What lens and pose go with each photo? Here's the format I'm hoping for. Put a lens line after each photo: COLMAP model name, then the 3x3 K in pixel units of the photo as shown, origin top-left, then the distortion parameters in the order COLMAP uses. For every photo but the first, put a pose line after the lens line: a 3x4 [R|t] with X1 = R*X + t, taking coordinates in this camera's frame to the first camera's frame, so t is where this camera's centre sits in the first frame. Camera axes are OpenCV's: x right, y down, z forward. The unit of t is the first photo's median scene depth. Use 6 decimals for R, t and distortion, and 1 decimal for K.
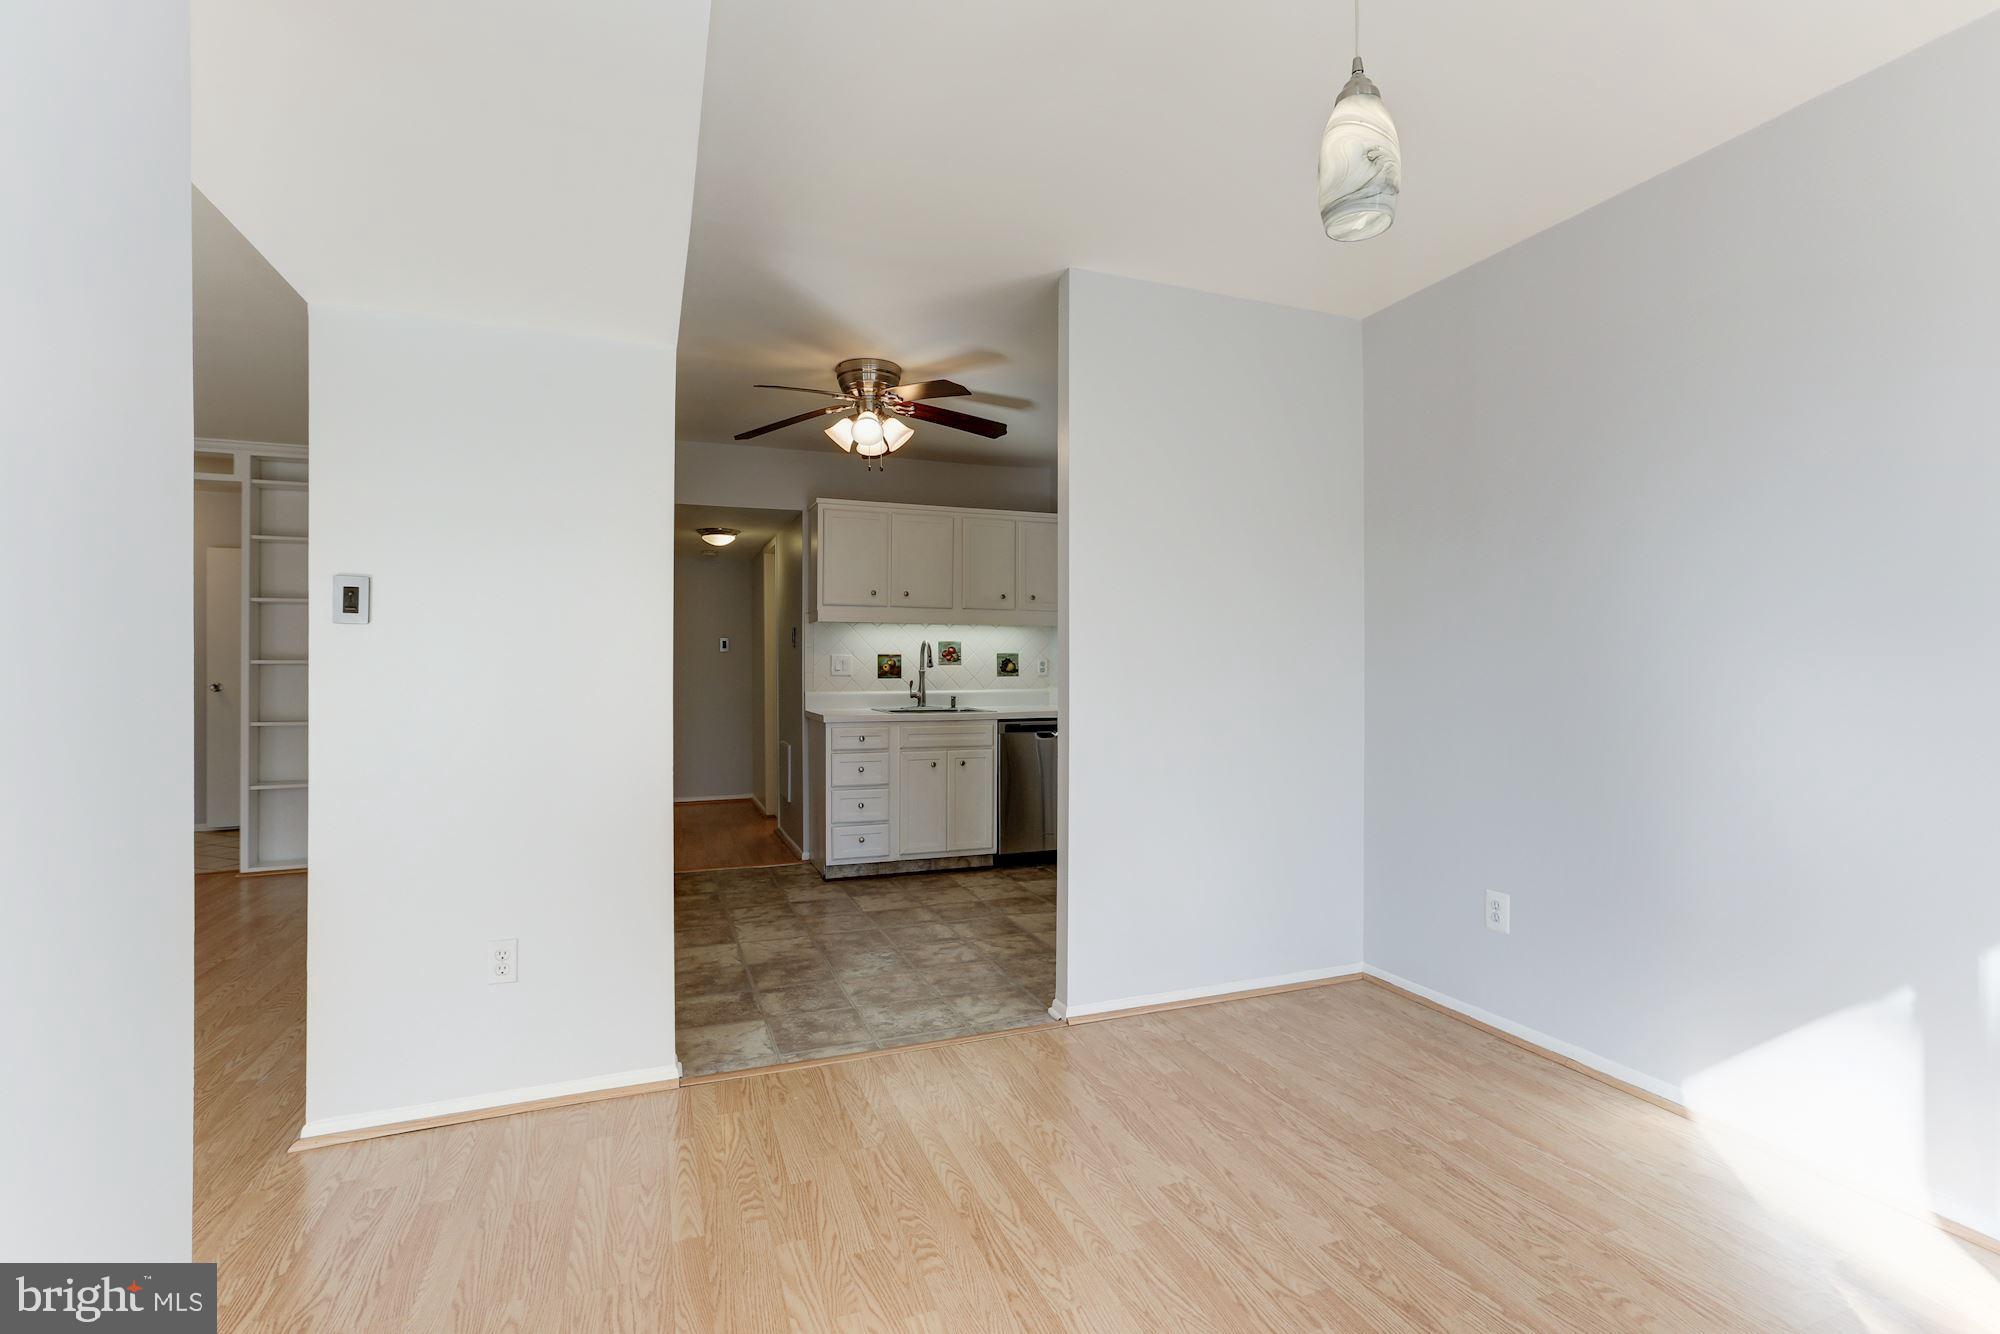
lens RADIAL K [[919.2, 0, 1000.0], [0, 919.2, 667.0], [0, 0, 1]] dist [-0.062337, 0.062066]
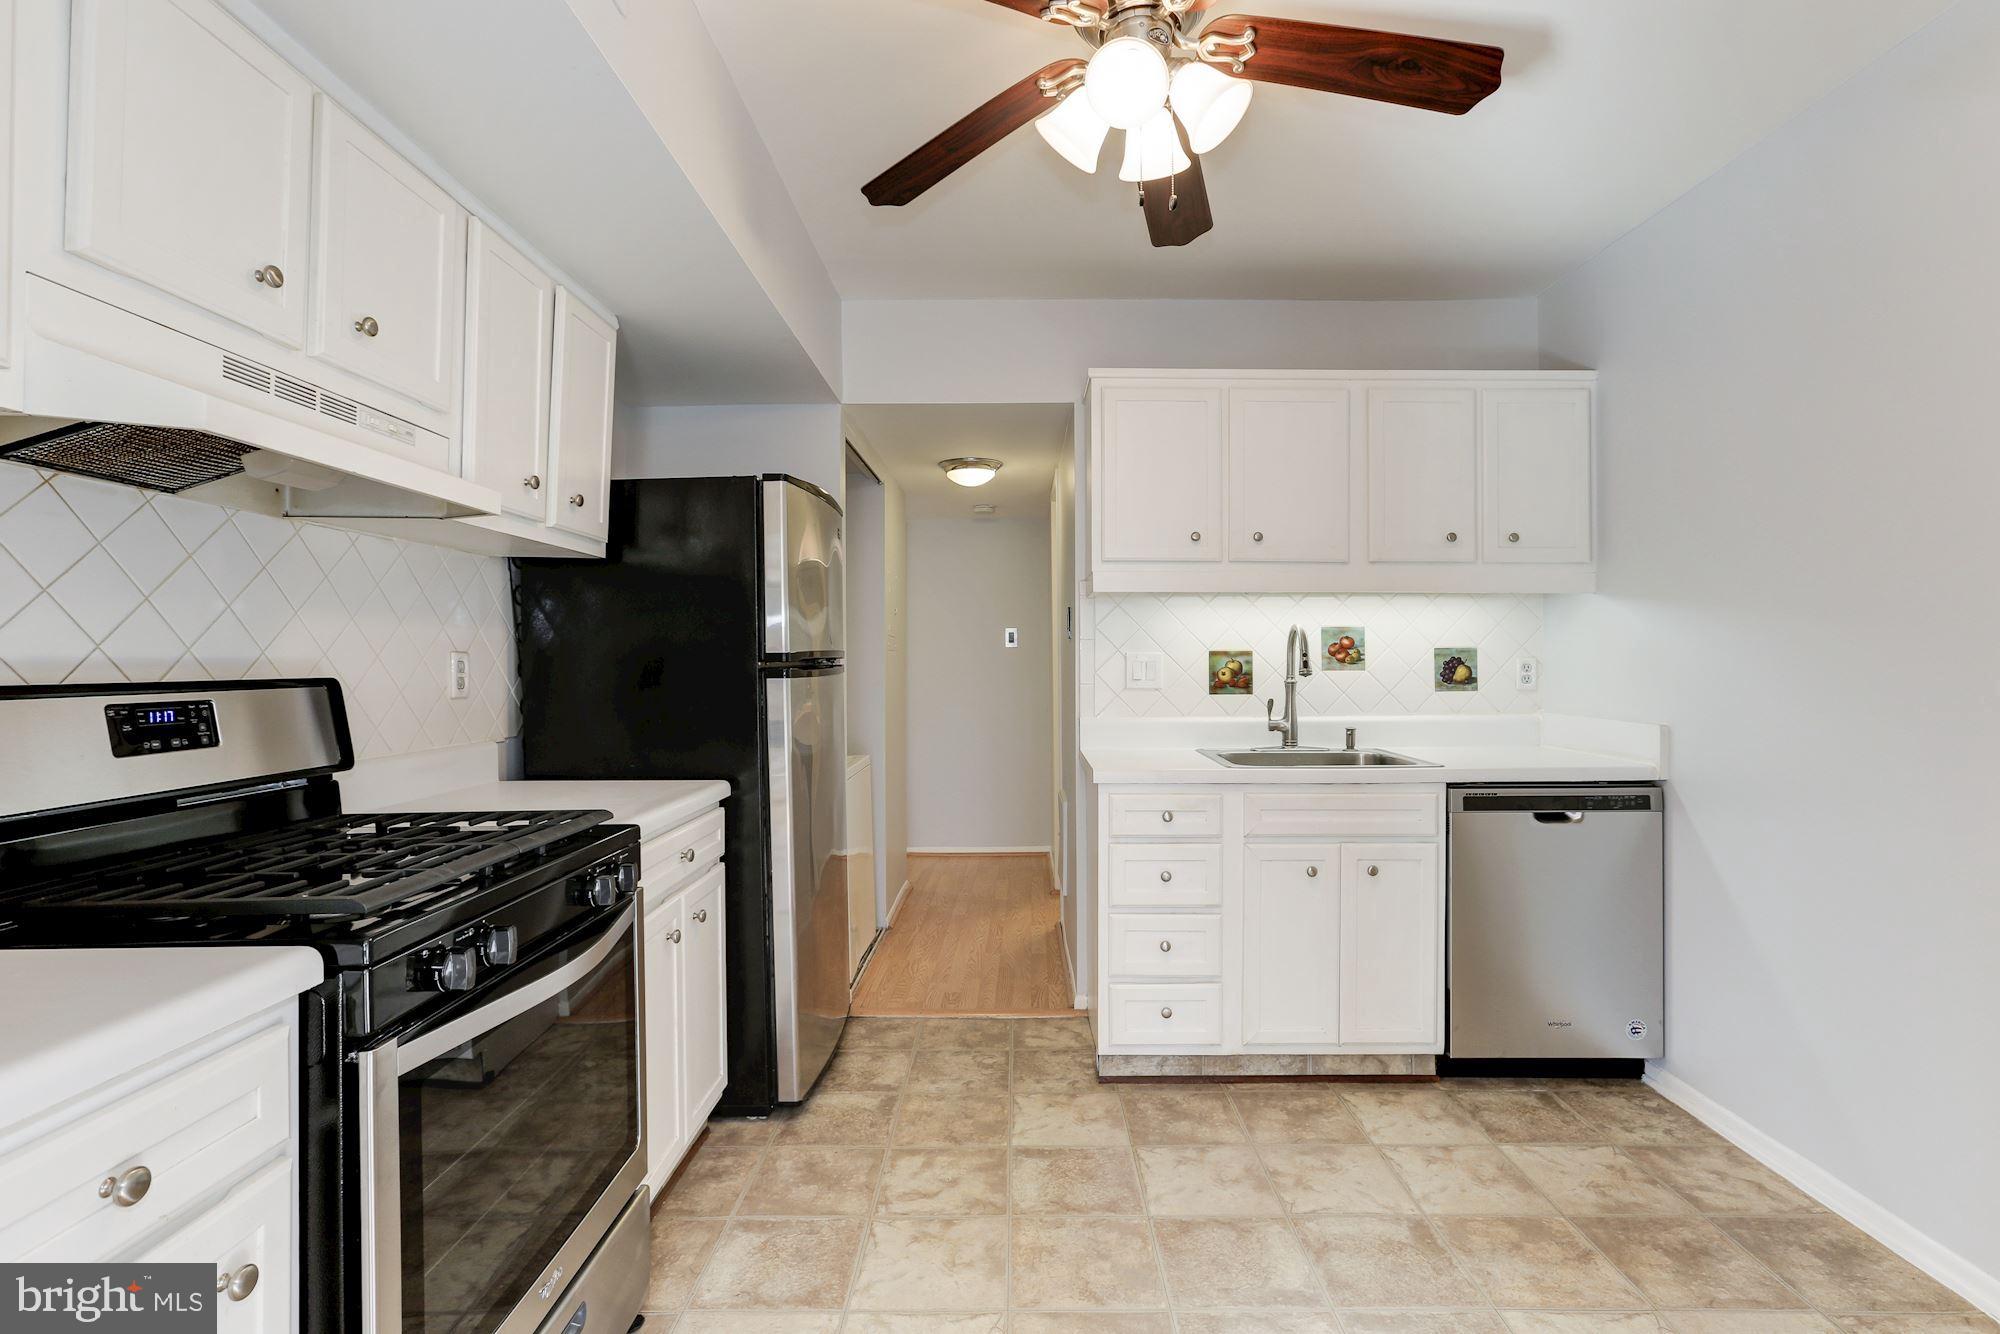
lens RADIAL K [[973.3, 0, 1020.5], [0, 973.3, 655.1], [0, 0, 1]] dist [-0.050318, 0.028692]
pose [[0.933745, -0.004587, -0.357909, -0.043223], [0.001948, 0.999968, -0.007733, -0.010623], [0.357933, 0.006523, 0.933724, 0.615055]]
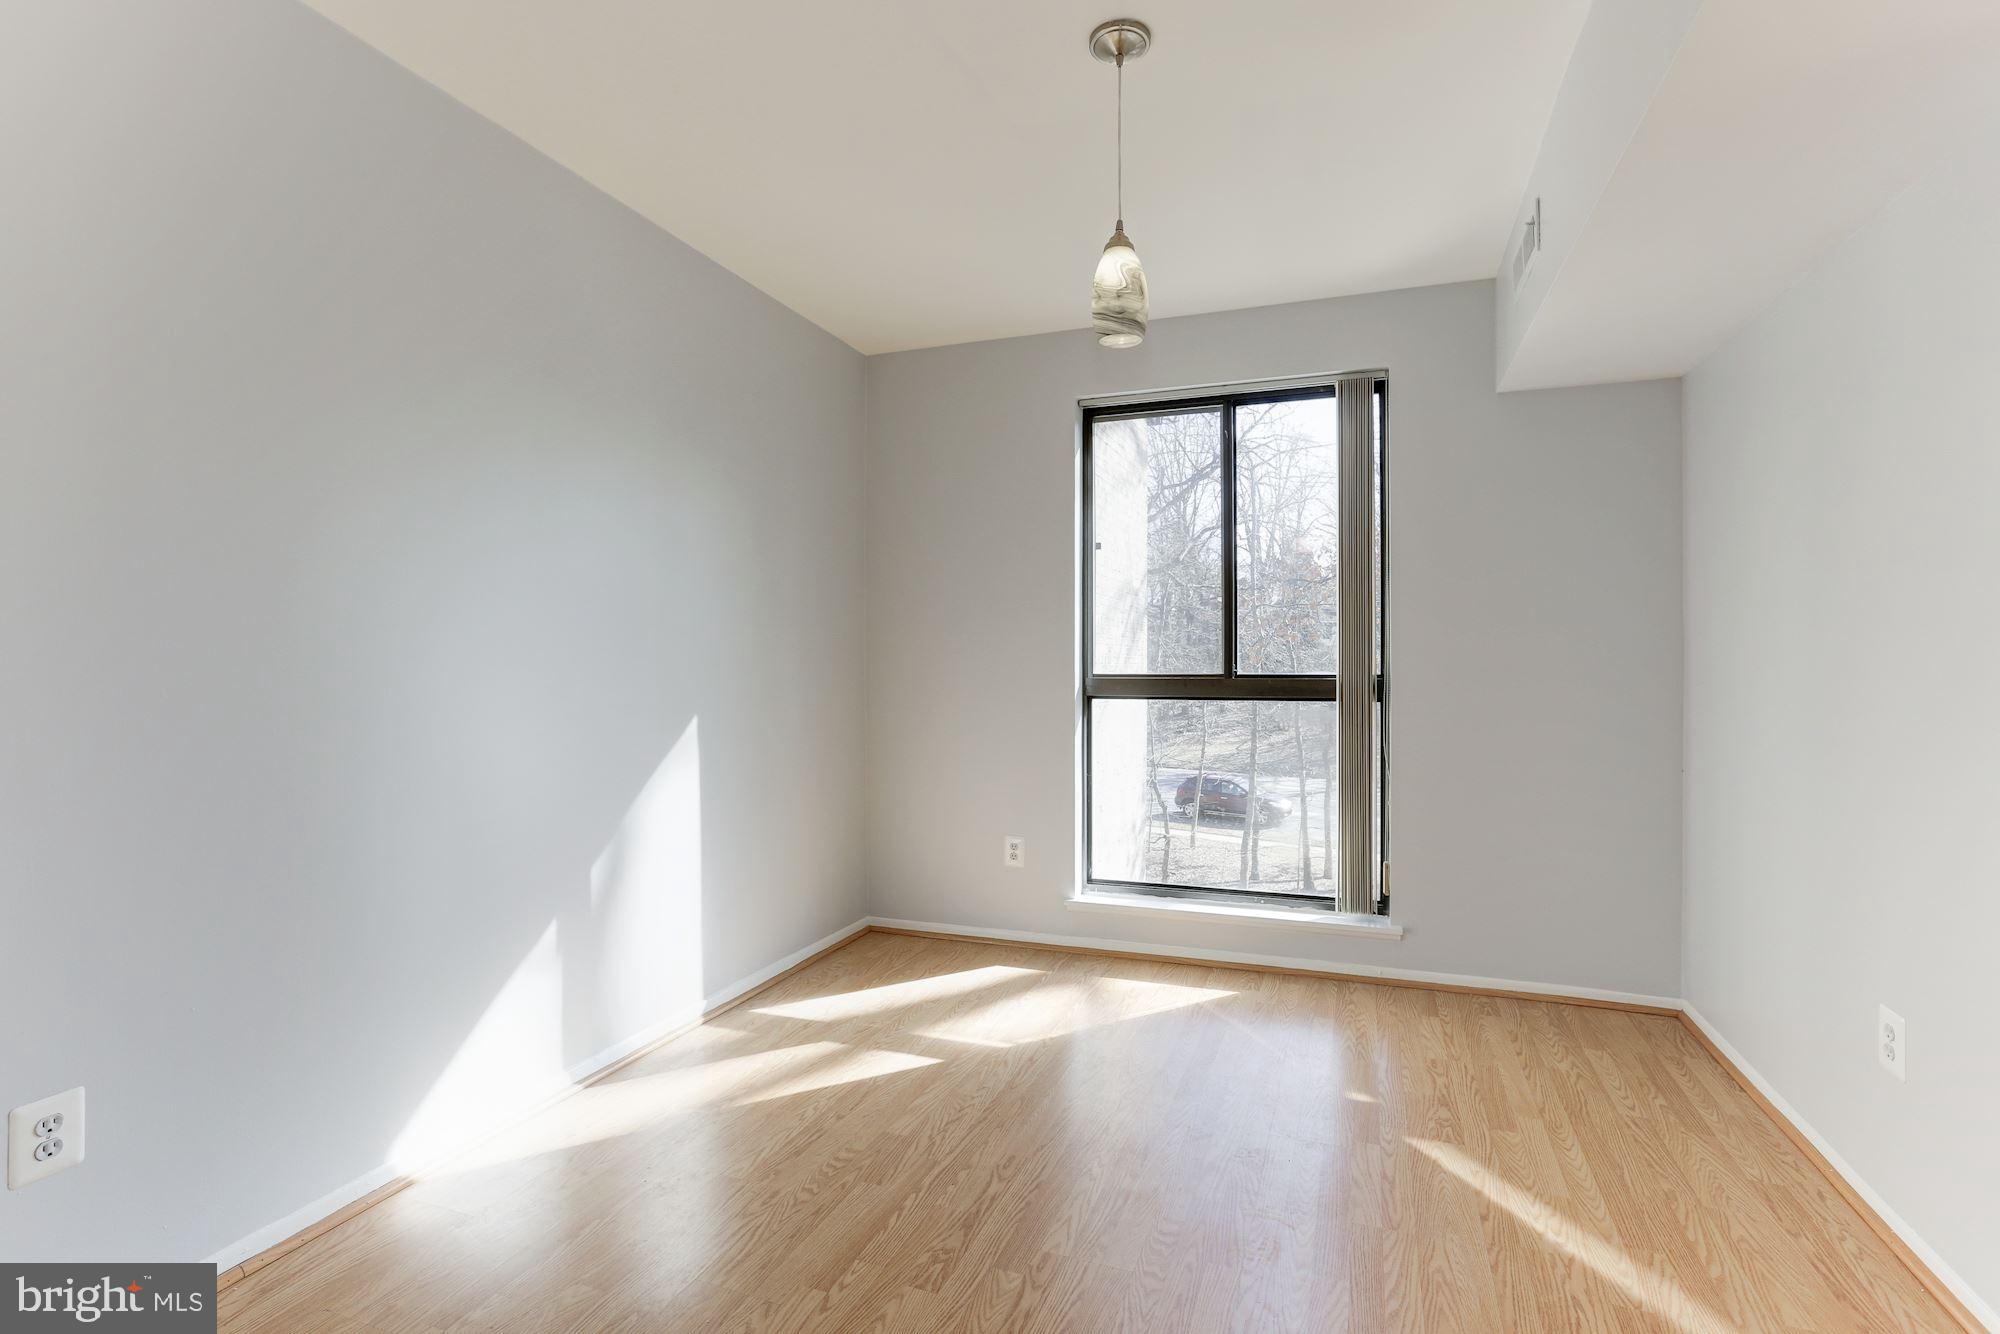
lens RADIAL K [[935.8, 0, 1007.8], [0, 935.8, 653.6], [0, 0, 1]] dist [-0.050681, 0.036394]
pose [[-0.744773, 0.008748, 0.667261, -0.153437], [0.002425, 0.999943, -0.010403, 0.003570], [-0.667314, -0.006130, -0.744751, 0.780642]]
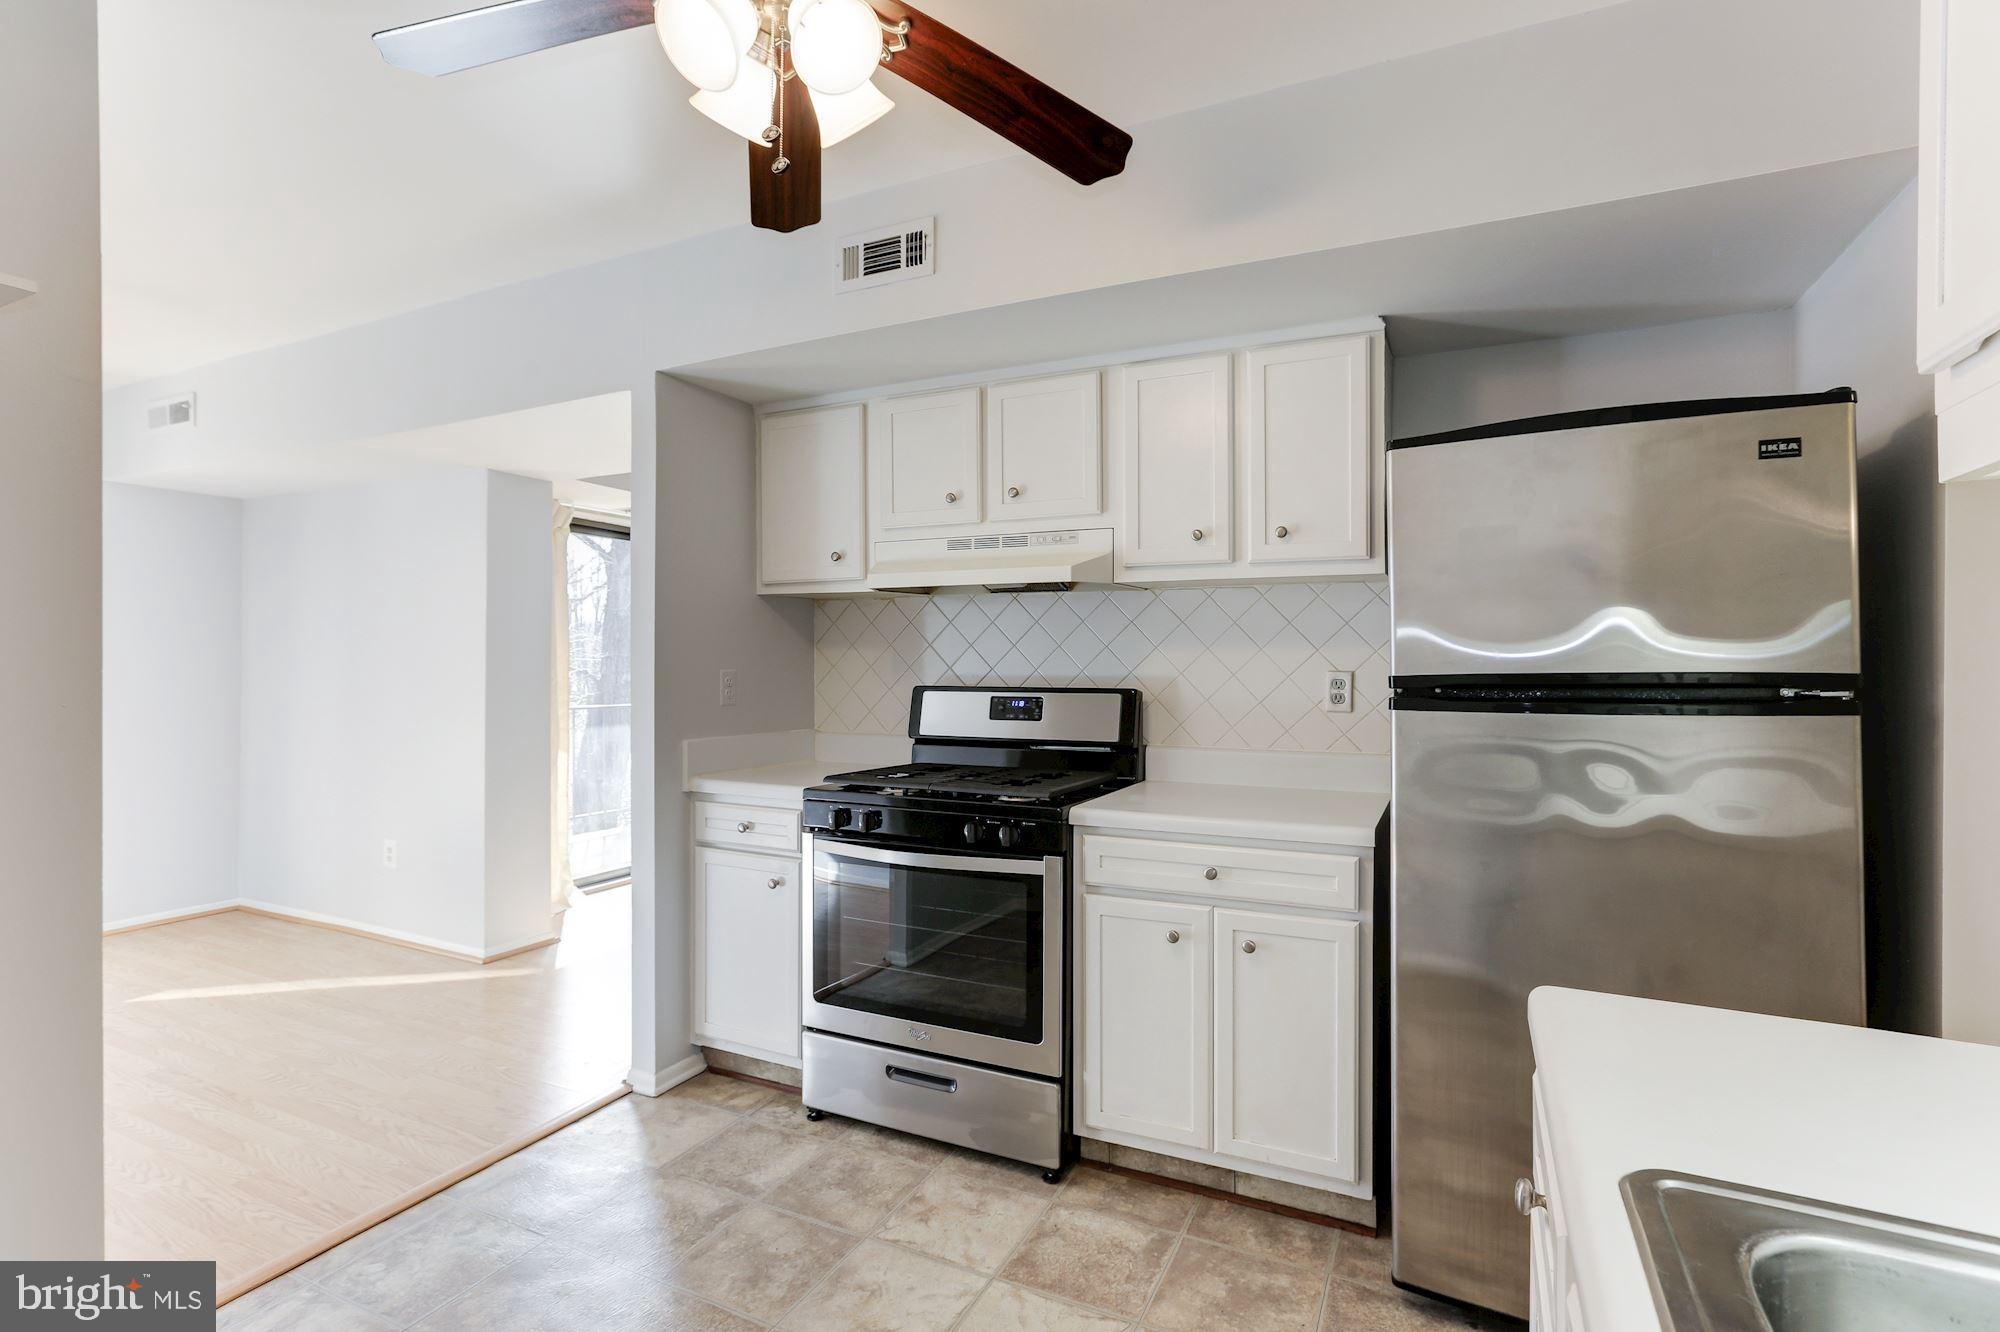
lens RADIAL K [[924.3, 0, 1026.5], [0, 924.3, 671.2], [0, 0, 1]] dist [-0.003535, 0.000171]
pose [[-0.718544, 0.003478, -0.695473, 0.039631], [-0.002335, 0.999970, 0.007413, -0.022546], [0.695478, 0.006950, -0.718514, 1.402592]]
